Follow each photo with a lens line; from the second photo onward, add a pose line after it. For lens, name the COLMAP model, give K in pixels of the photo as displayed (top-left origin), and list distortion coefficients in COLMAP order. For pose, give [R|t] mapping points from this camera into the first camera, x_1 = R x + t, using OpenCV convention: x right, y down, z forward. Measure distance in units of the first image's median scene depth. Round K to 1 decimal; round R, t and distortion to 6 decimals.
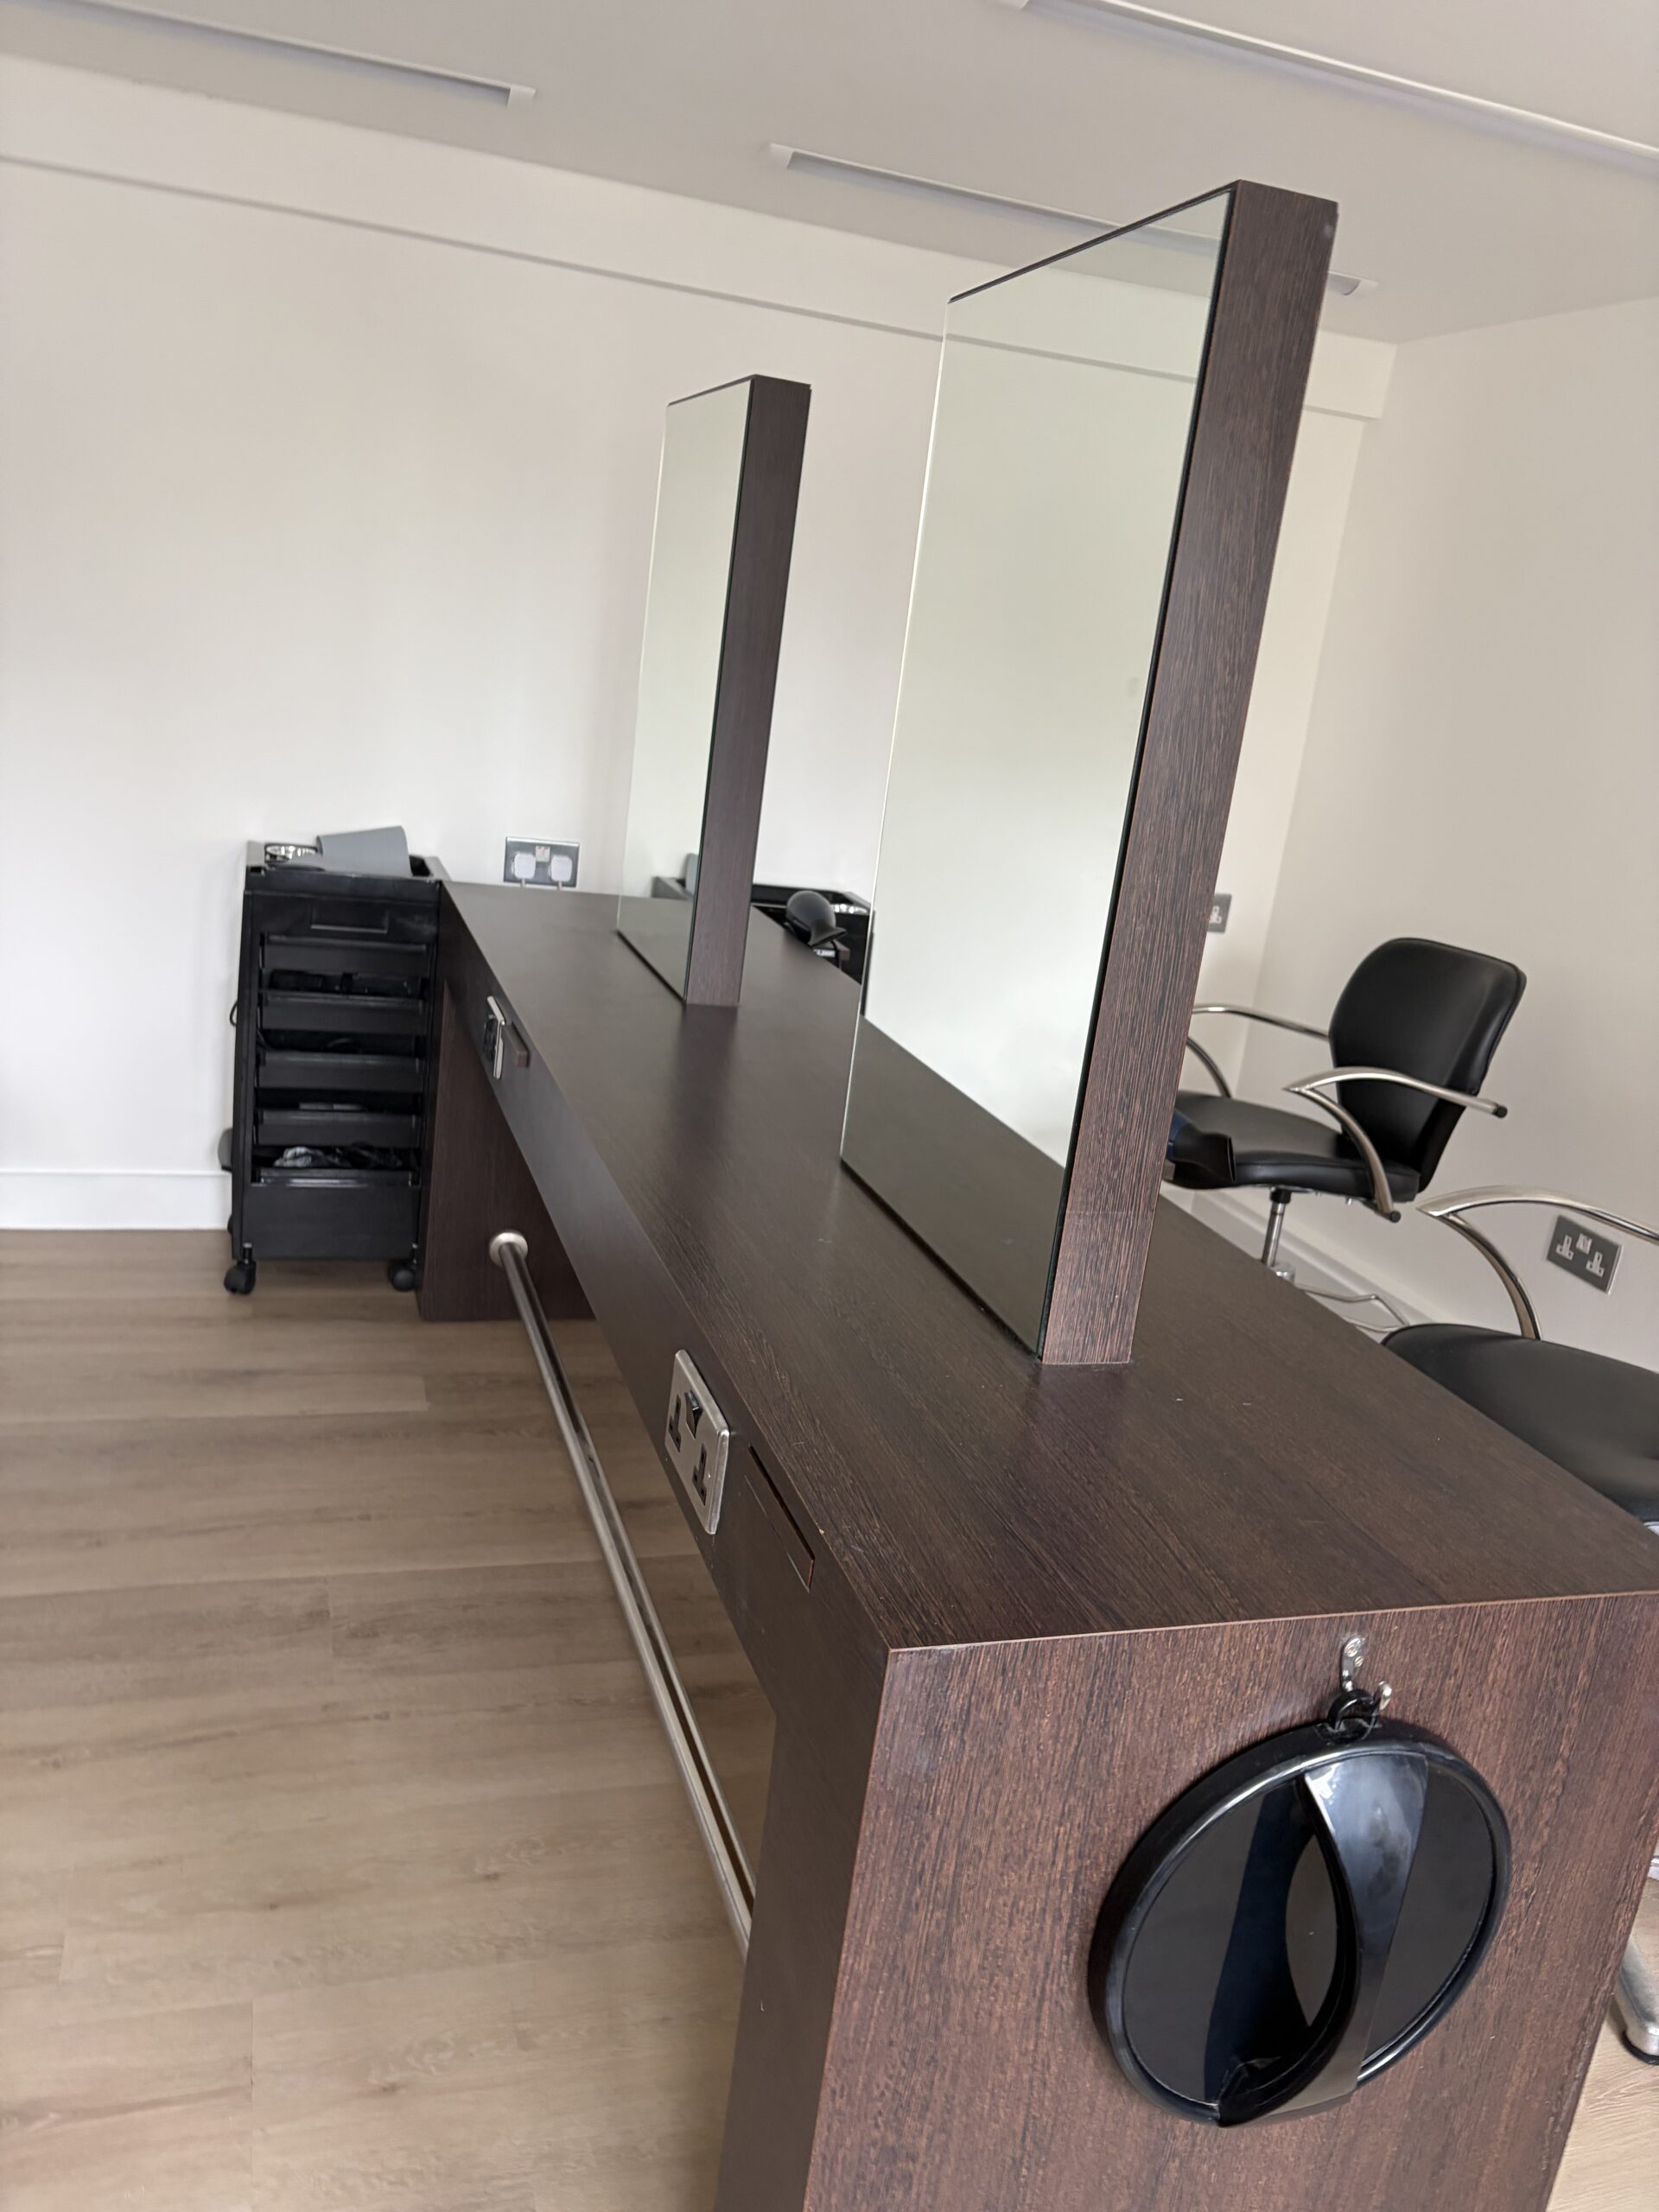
lens RADIAL K [[1674.2, 0, 829.5], [0, 1674.2, 1106.0], [0, 0, 1]] dist [-0.007141, 0.035930]
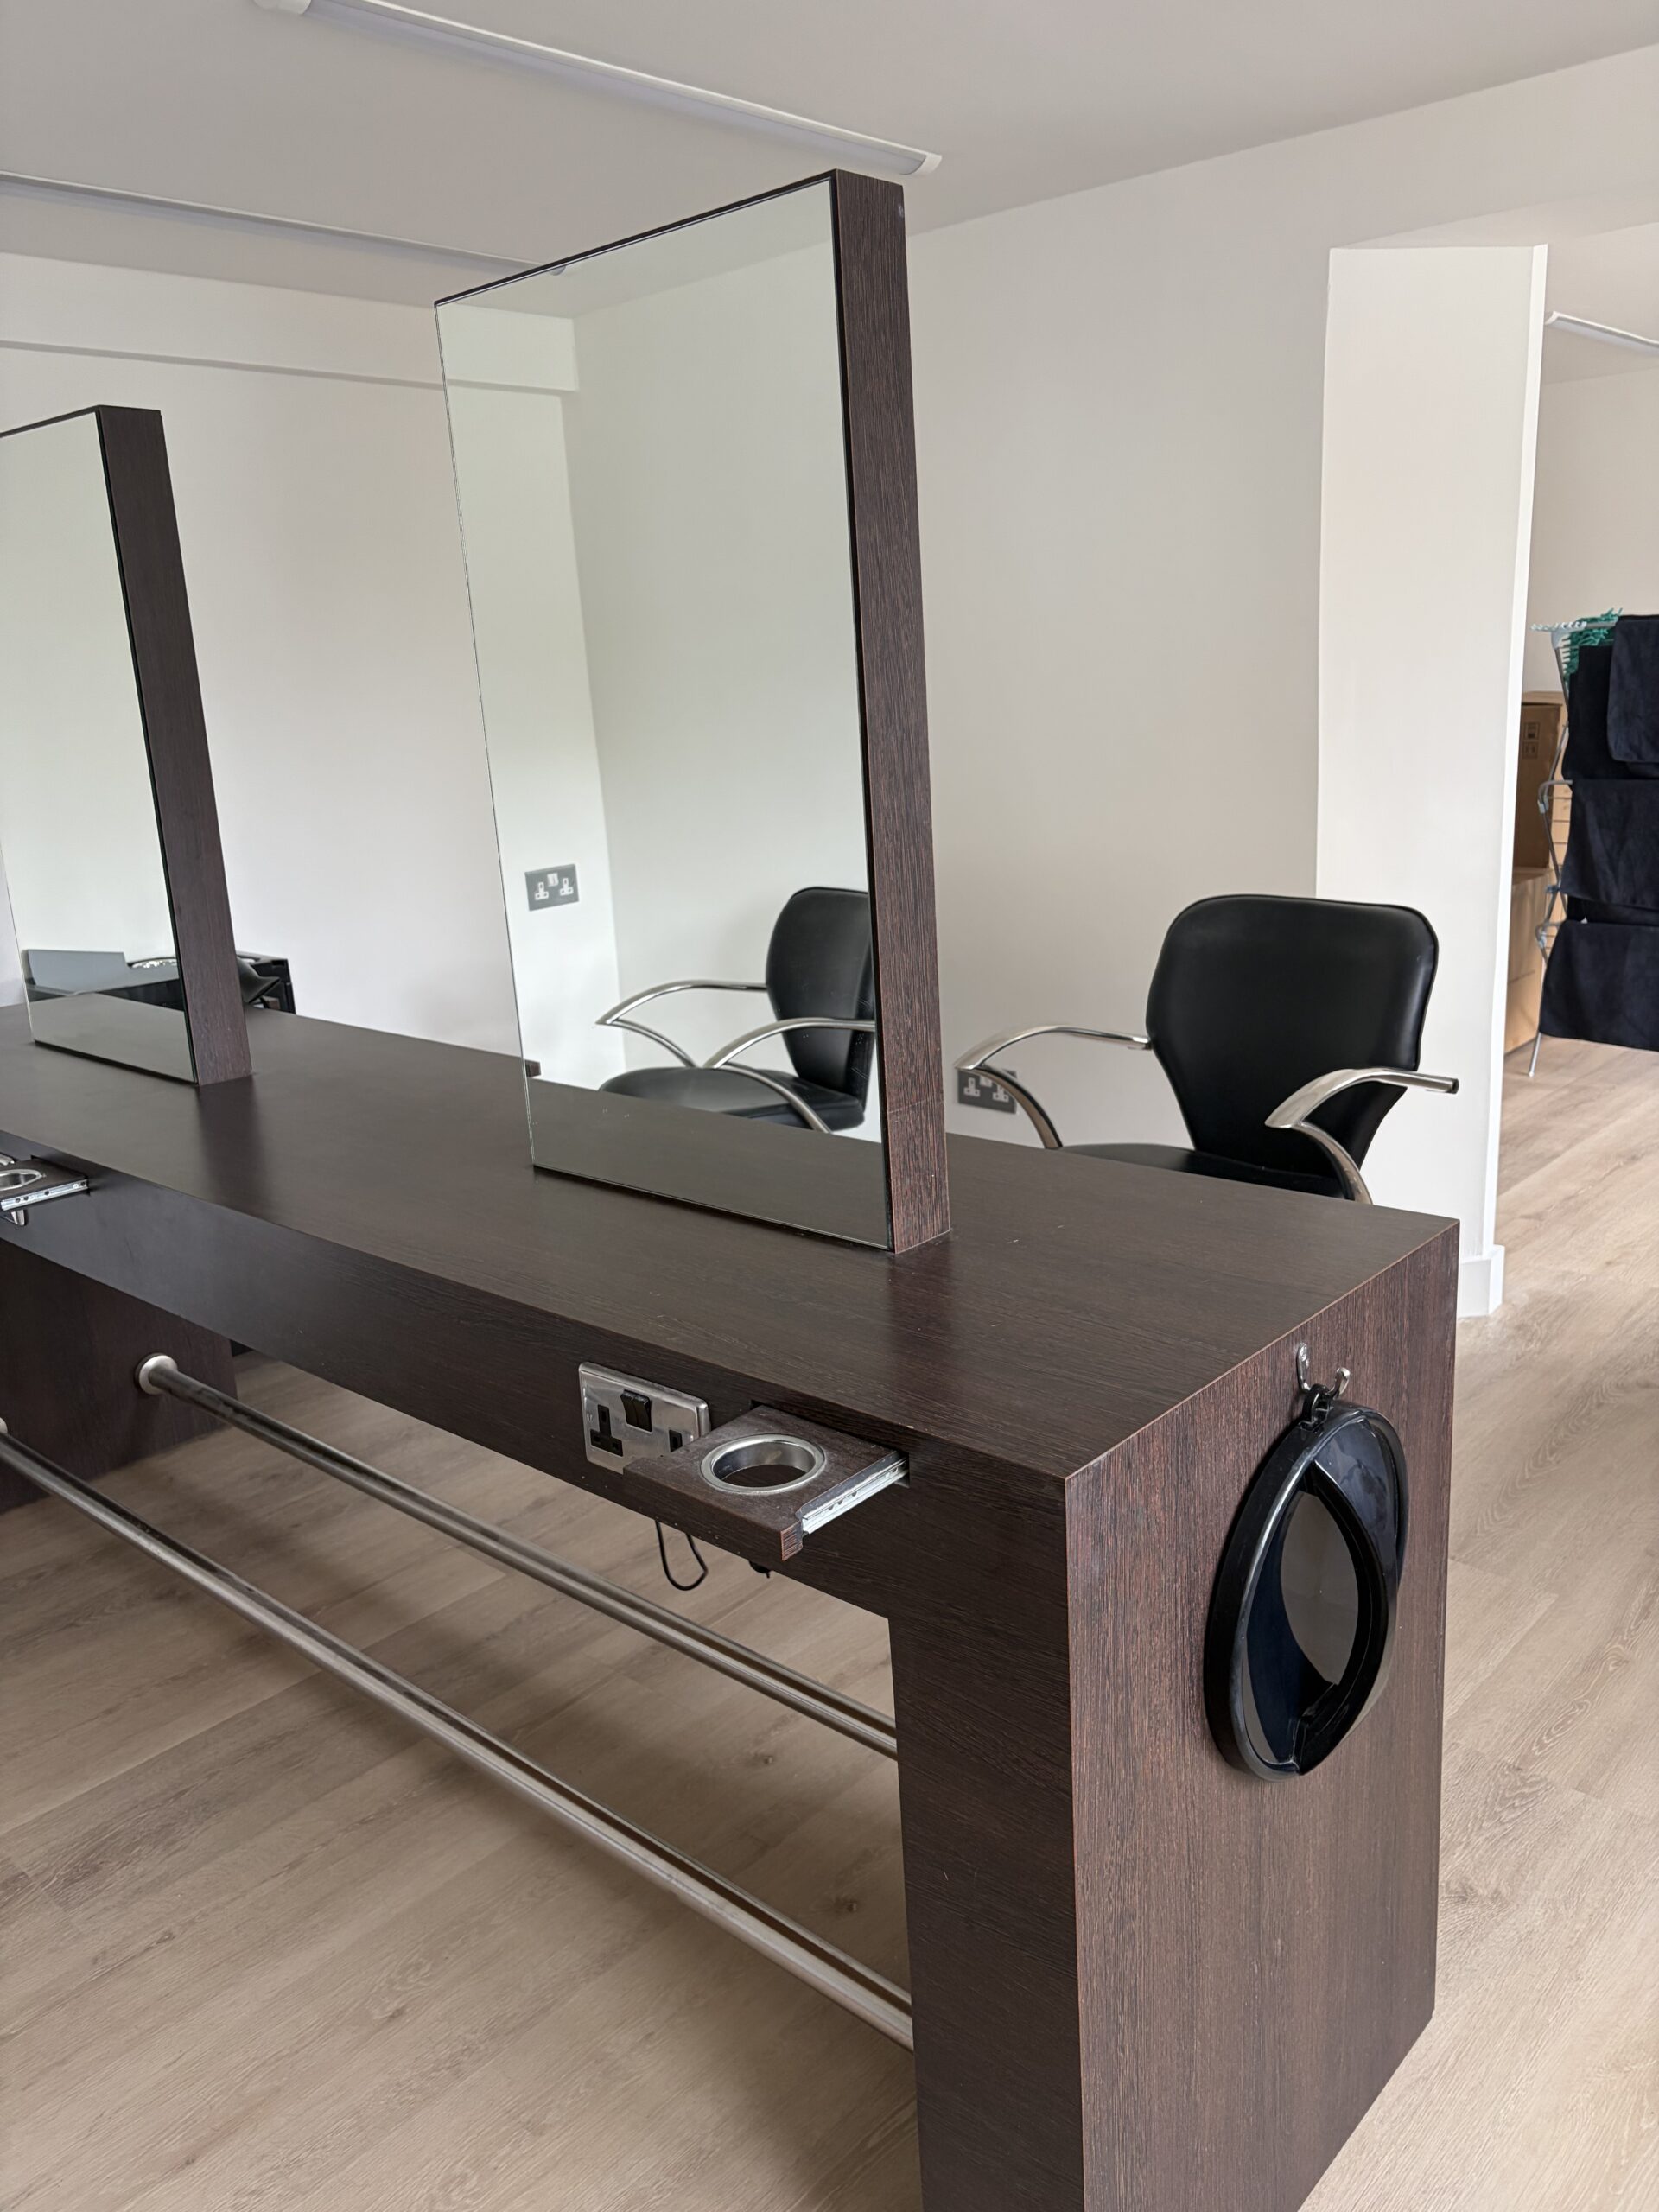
lens RADIAL K [[1668.8, 0, 834.2], [0, 1668.8, 1115.4], [0, 0, 1]] dist [0.023841, -0.008360]
pose [[0.852856, -0.291484, 0.433213, -0.425474], [0.287962, 0.954666, 0.075435, -0.033376], [-0.435561, 0.060414, 0.898129, 0.031169]]
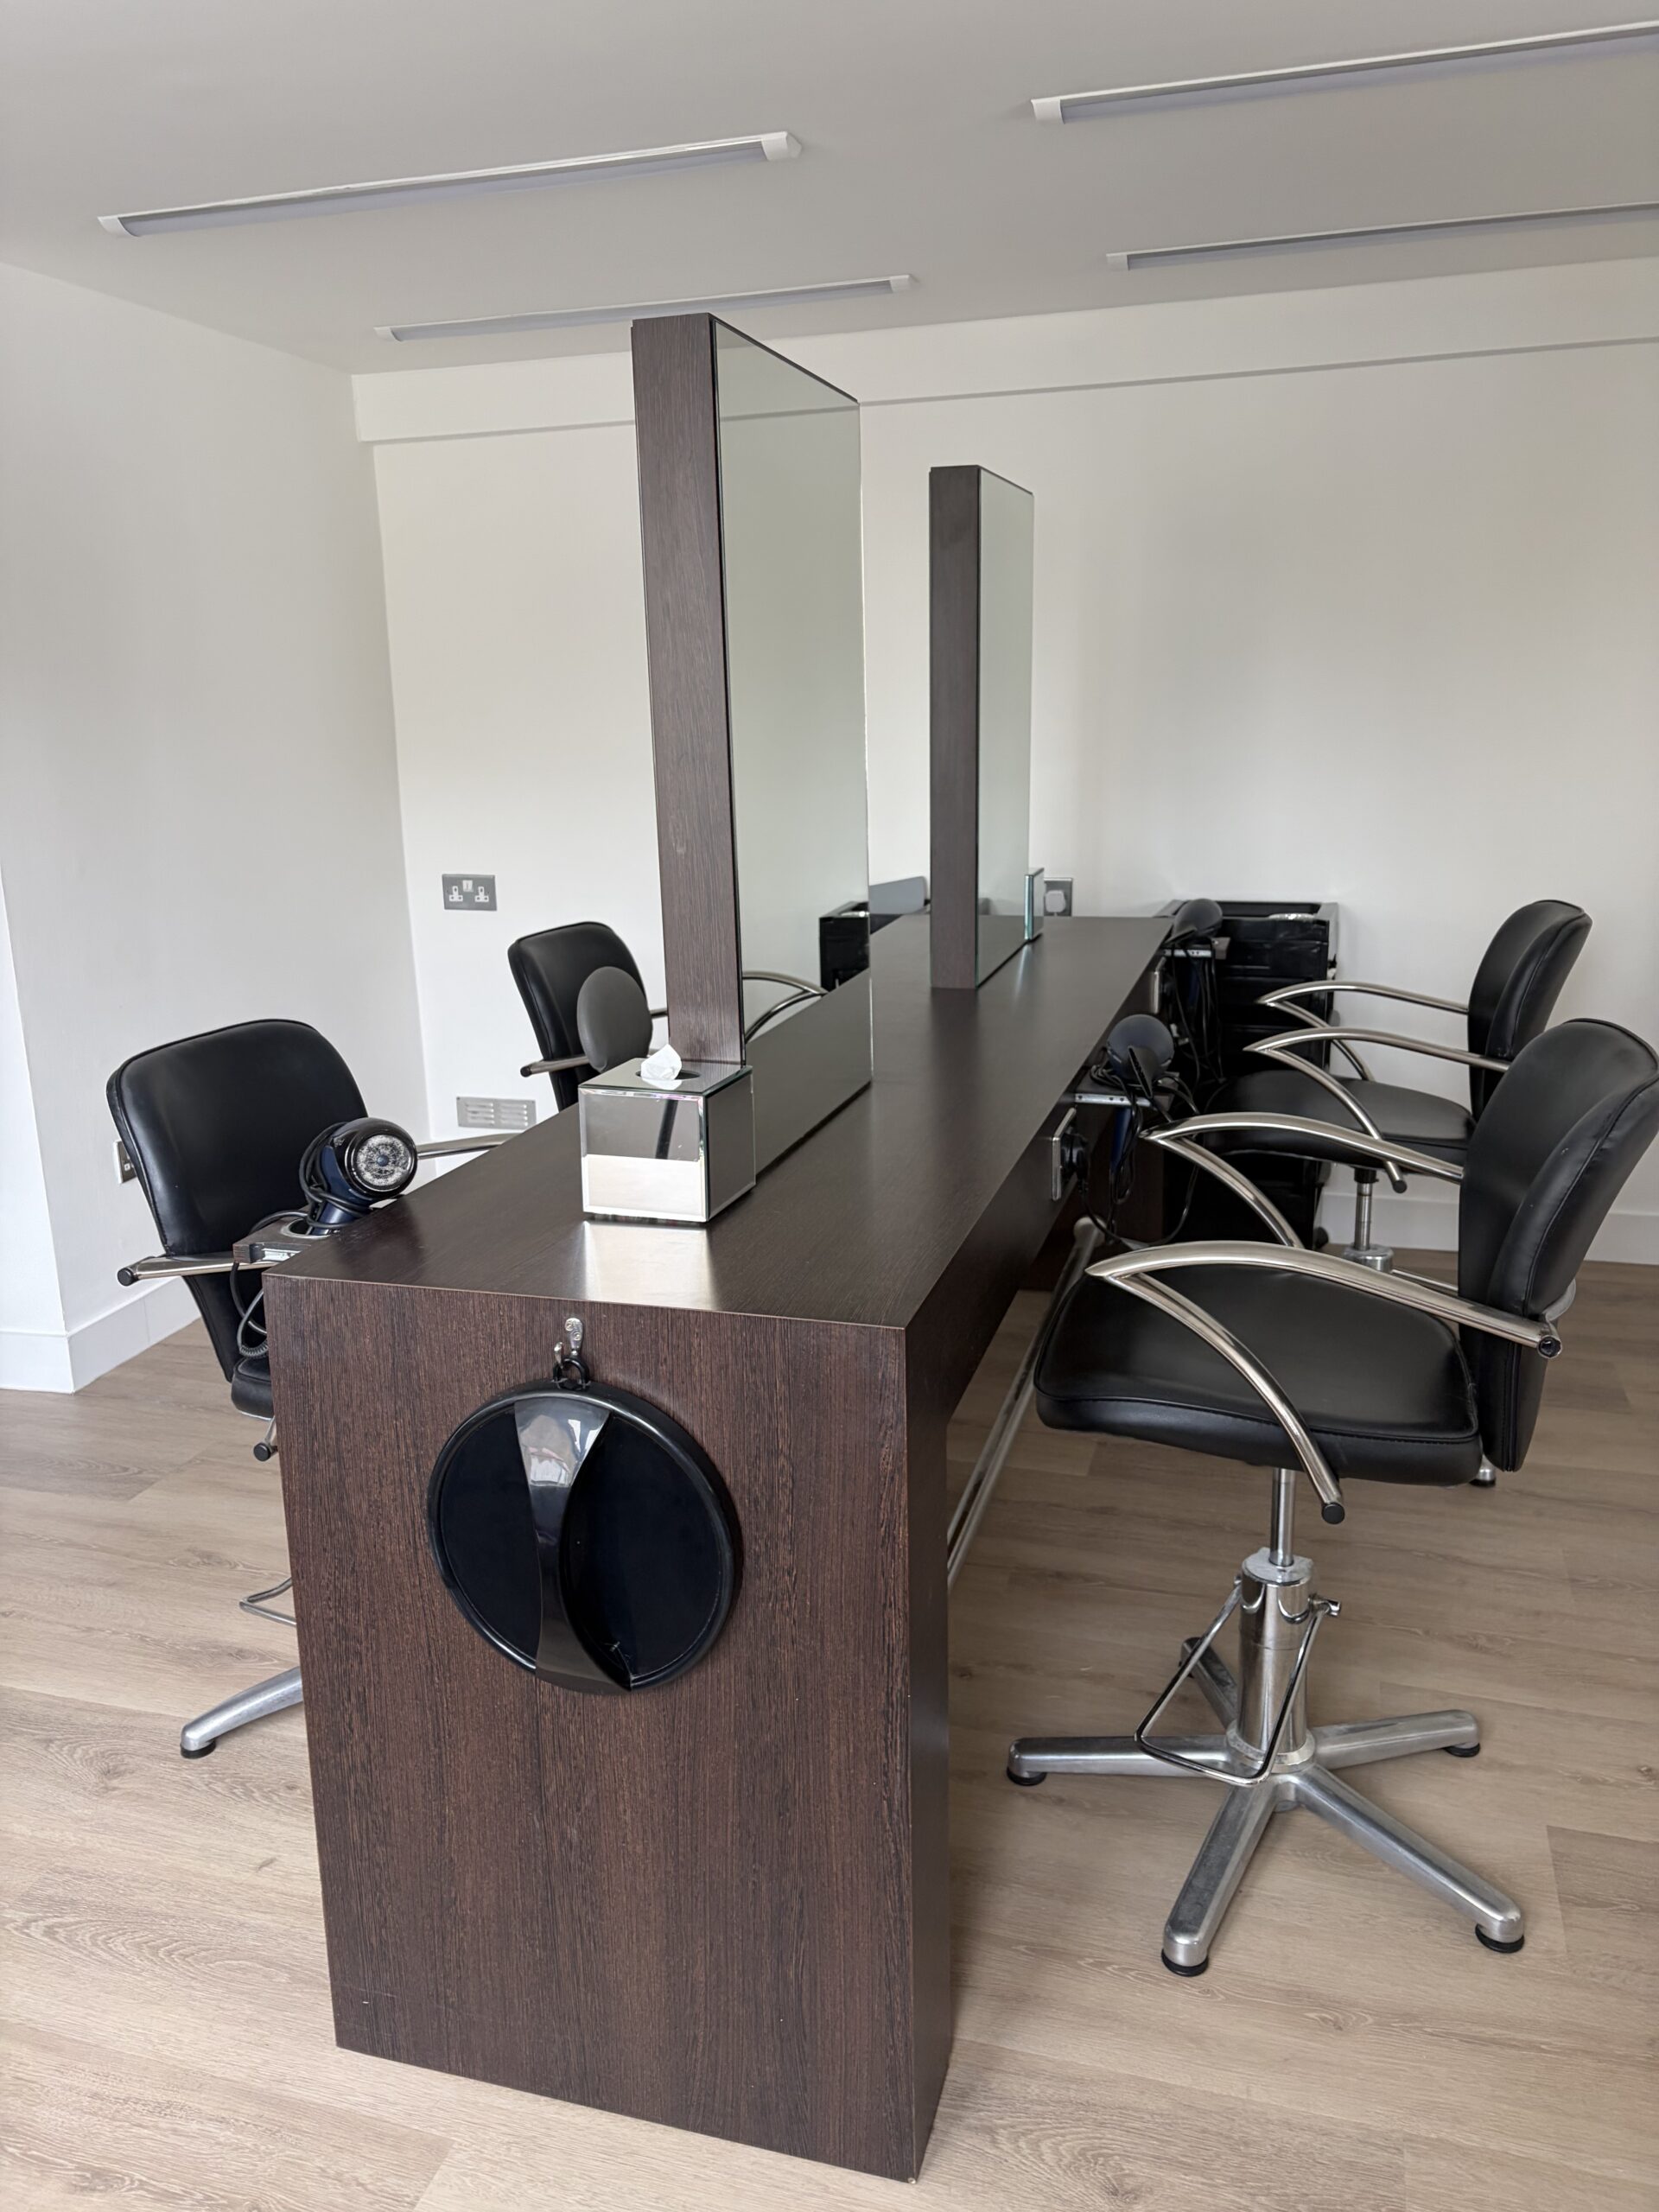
lens RADIAL K [[1583.7, 0, 829.5], [0, 1583.7, 1106.0], [0, 0, 1]] dist [0.031419, 0.006142]
pose [[0.805625, -0.010483, -0.592333, 1.164062], [-0.021671, 0.998653, -0.047148, 0.183974], [0.592029, 0.050820, 0.804313, 0.056430]]
